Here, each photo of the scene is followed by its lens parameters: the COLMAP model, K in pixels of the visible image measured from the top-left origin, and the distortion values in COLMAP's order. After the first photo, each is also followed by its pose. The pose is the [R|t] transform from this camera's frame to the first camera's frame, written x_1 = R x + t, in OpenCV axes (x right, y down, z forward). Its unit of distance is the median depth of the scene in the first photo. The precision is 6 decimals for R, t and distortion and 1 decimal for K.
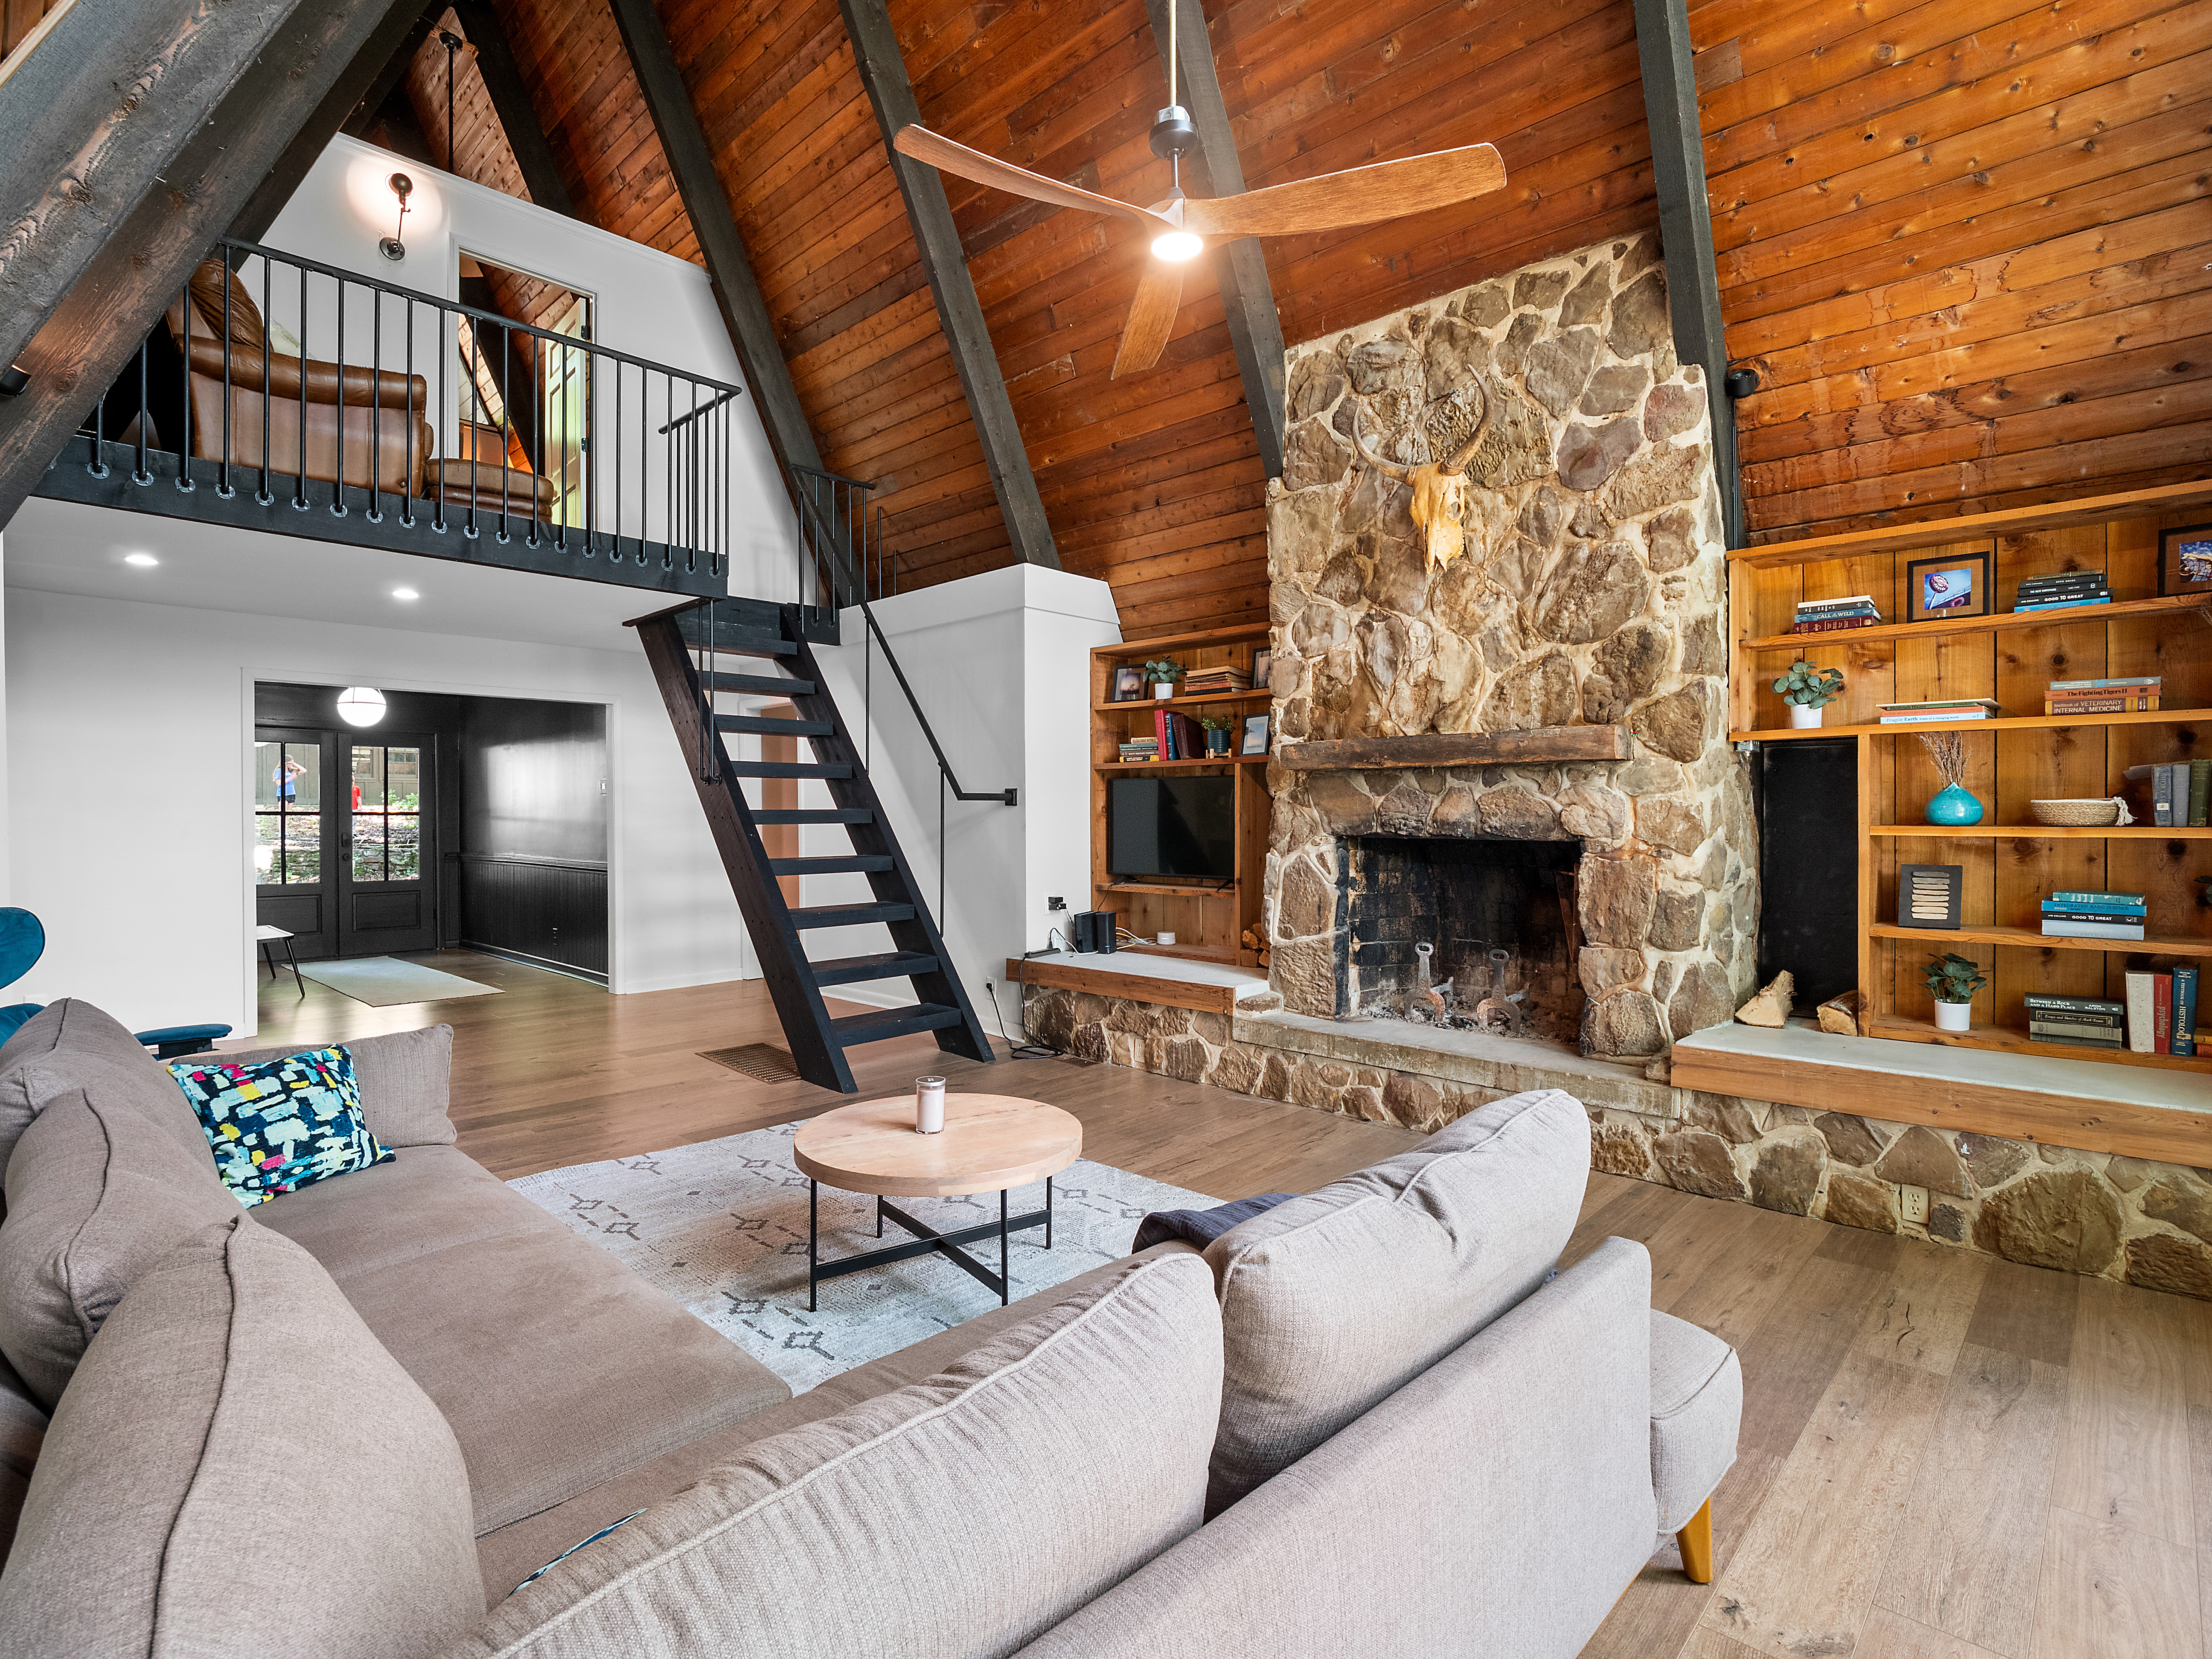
lens RADIAL K [[1082.1, 0, 1108.7], [0, 1082.1, 827.1], [0, 0, 1]] dist [-0.014434, -0.000928]
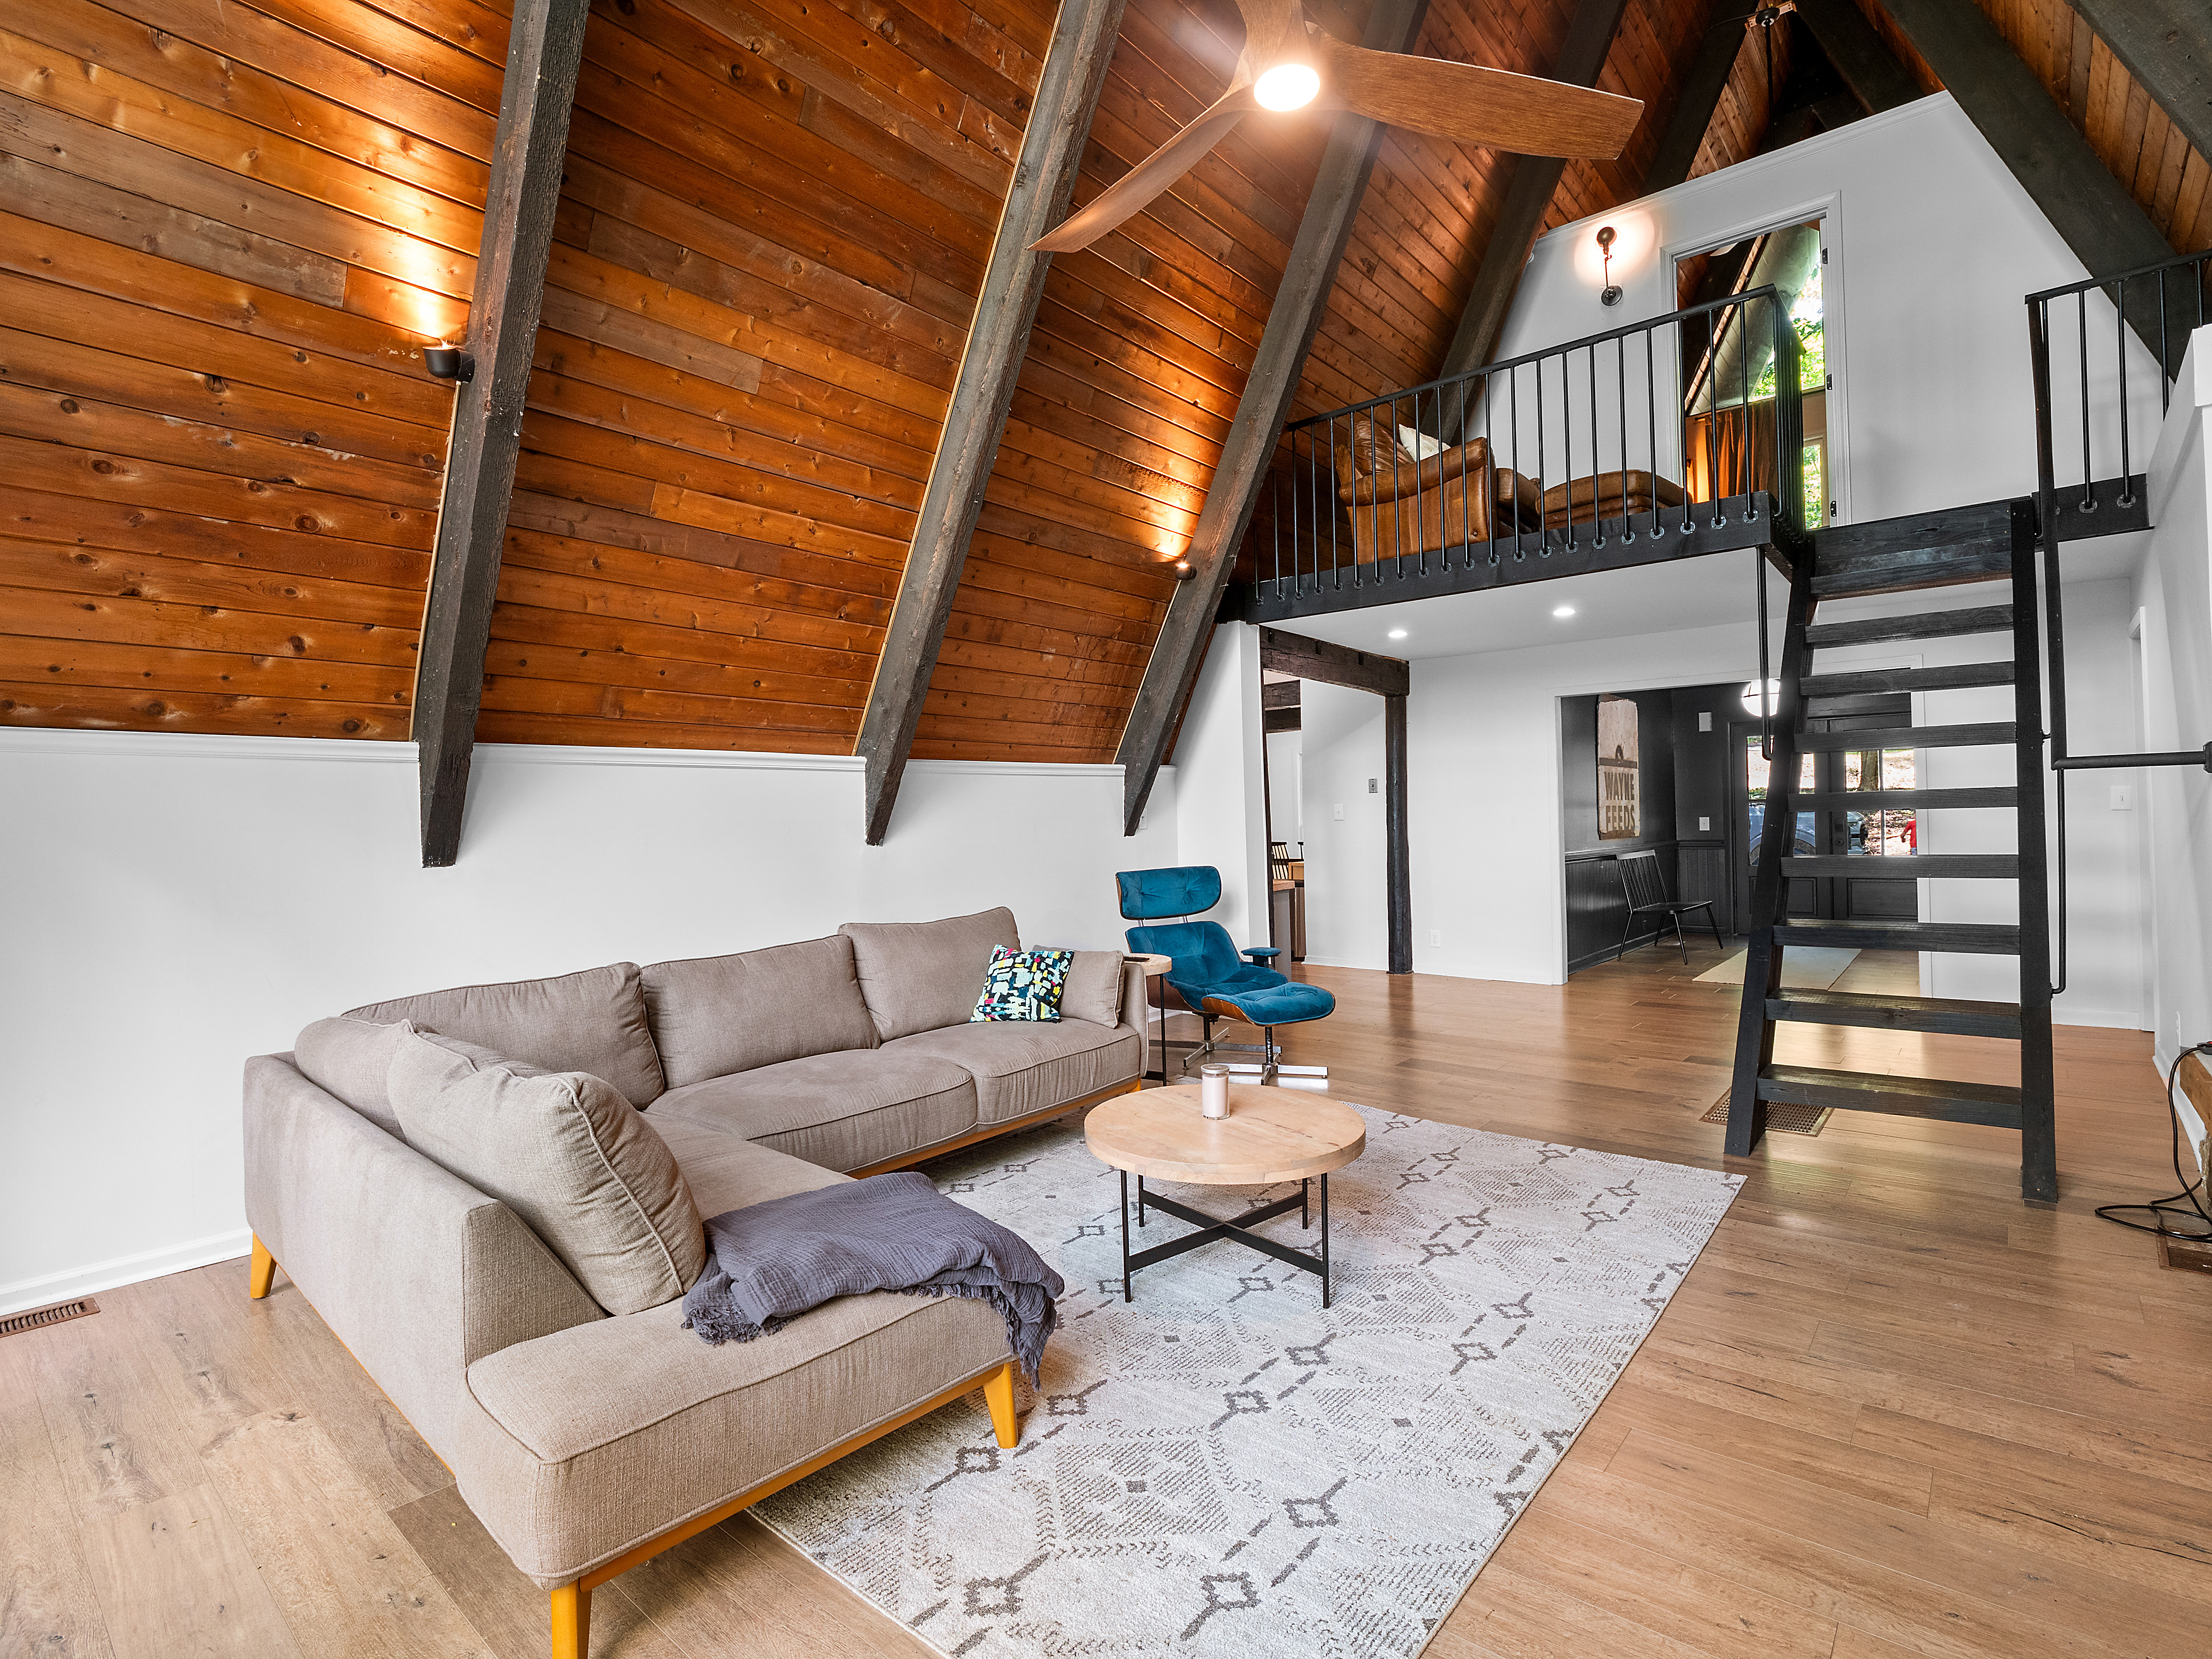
lens RADIAL K [[1082.1, 0, 1111.4], [0, 1082.1, 813.6], [0, 0, 1]] dist [-0.014434, -0.000928]
pose [[0.055925, -0.003968, -0.998427, 0.593036], [0.010646, 0.999938, -0.003377, -0.005195], [0.998378, -0.010441, 0.055964, 0.576972]]
